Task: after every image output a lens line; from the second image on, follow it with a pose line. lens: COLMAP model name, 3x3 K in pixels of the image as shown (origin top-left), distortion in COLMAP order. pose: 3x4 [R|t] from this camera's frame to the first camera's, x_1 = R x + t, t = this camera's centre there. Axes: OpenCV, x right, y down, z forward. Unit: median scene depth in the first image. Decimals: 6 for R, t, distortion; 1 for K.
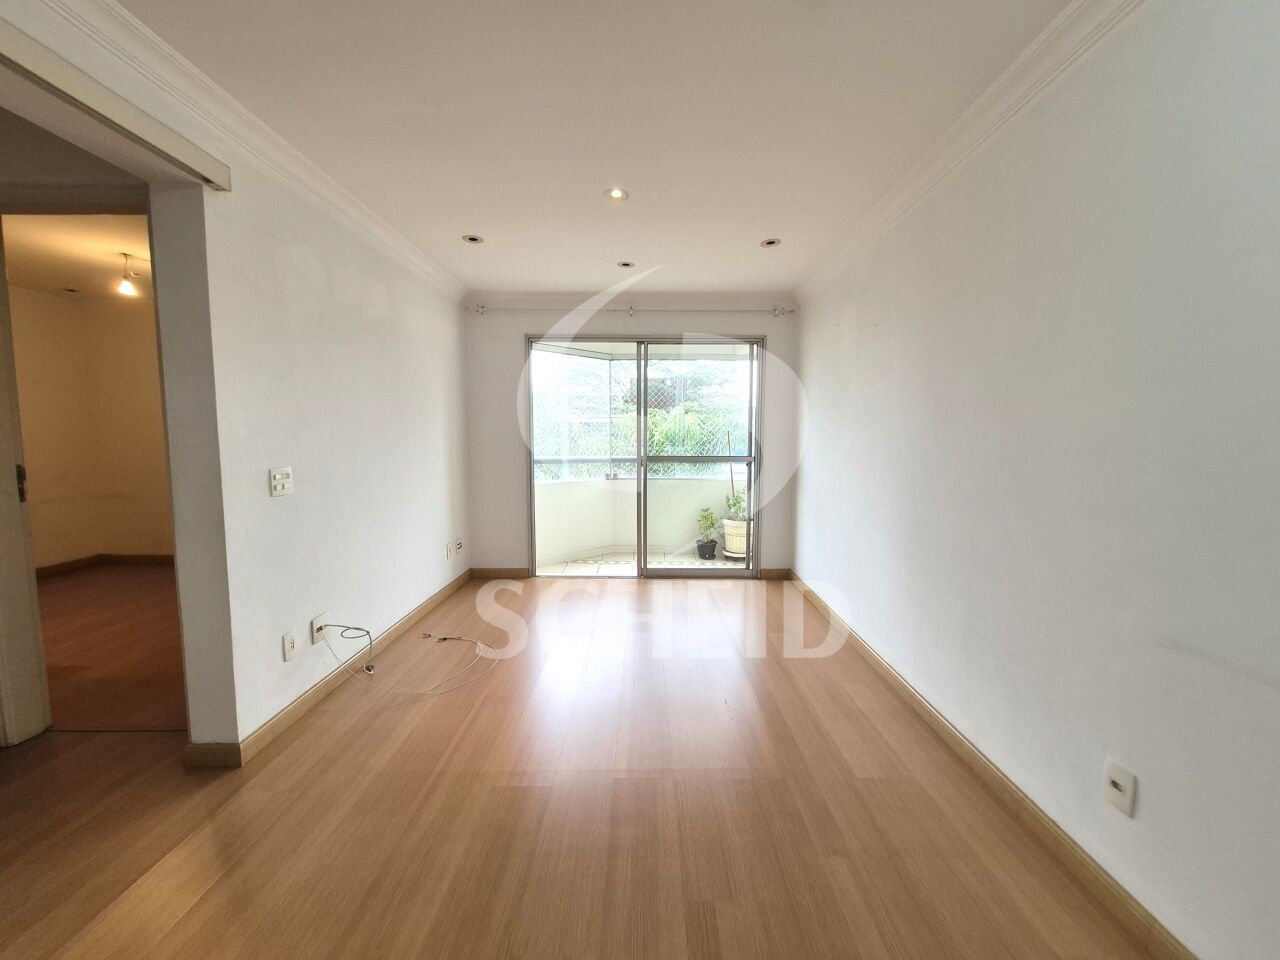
lens RADIAL K [[505.1, 0, 640.0], [0, 505.1, 480.0], [0, 0, 1]] dist [0.001738, 0.000300]
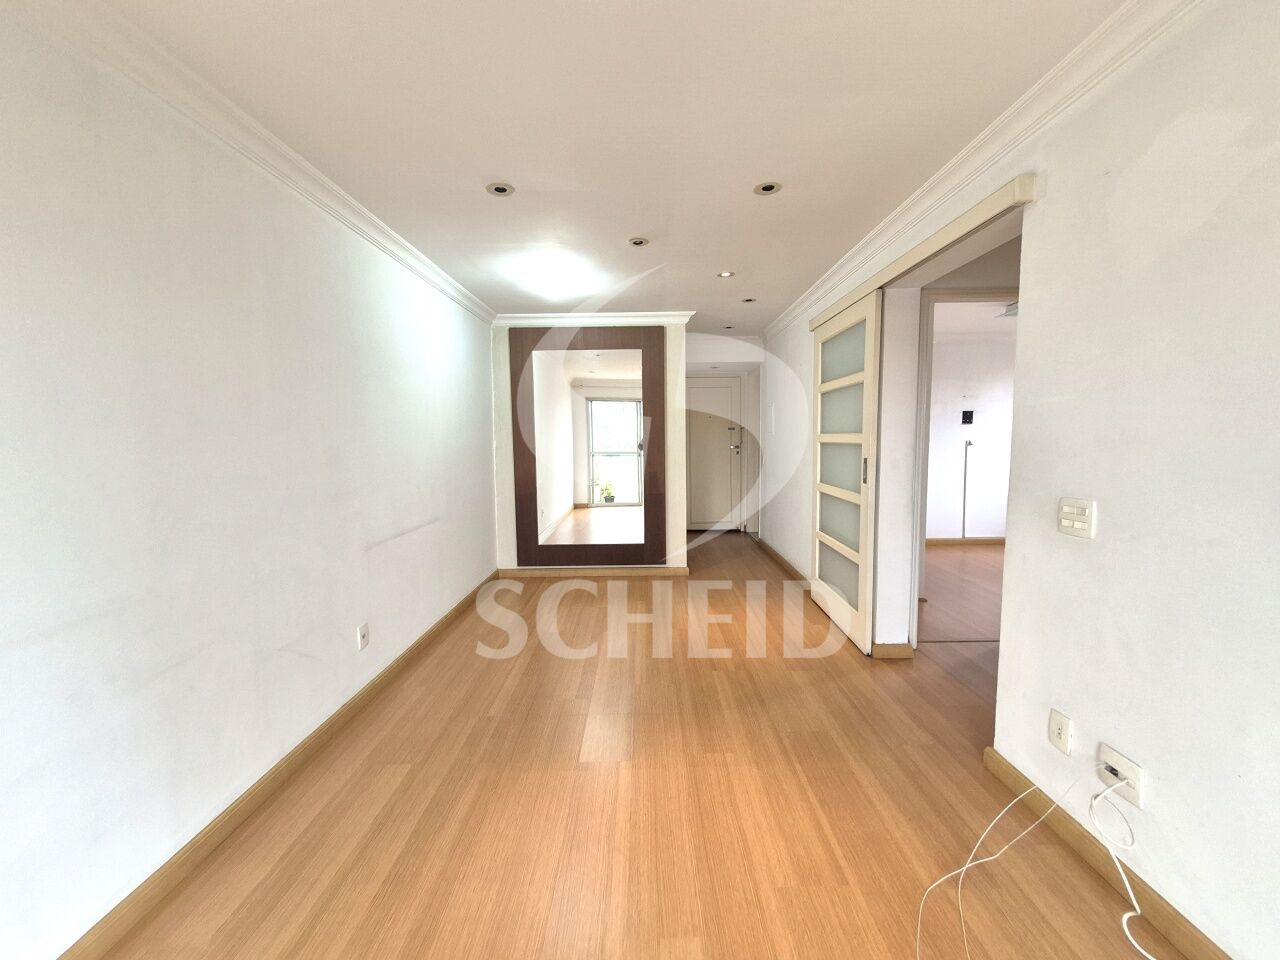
lens RADIAL K [[505.1, 0, 640.0], [0, 505.1, 480.0], [0, 0, 1]] dist [0.001738, 0.000300]
pose [[-0.999947, 0.010149, 0.001464, -0.077414], [0.010250, 0.985336, 0.170316, -0.210043], [0.000286, 0.170322, -0.985388, 1.974638]]
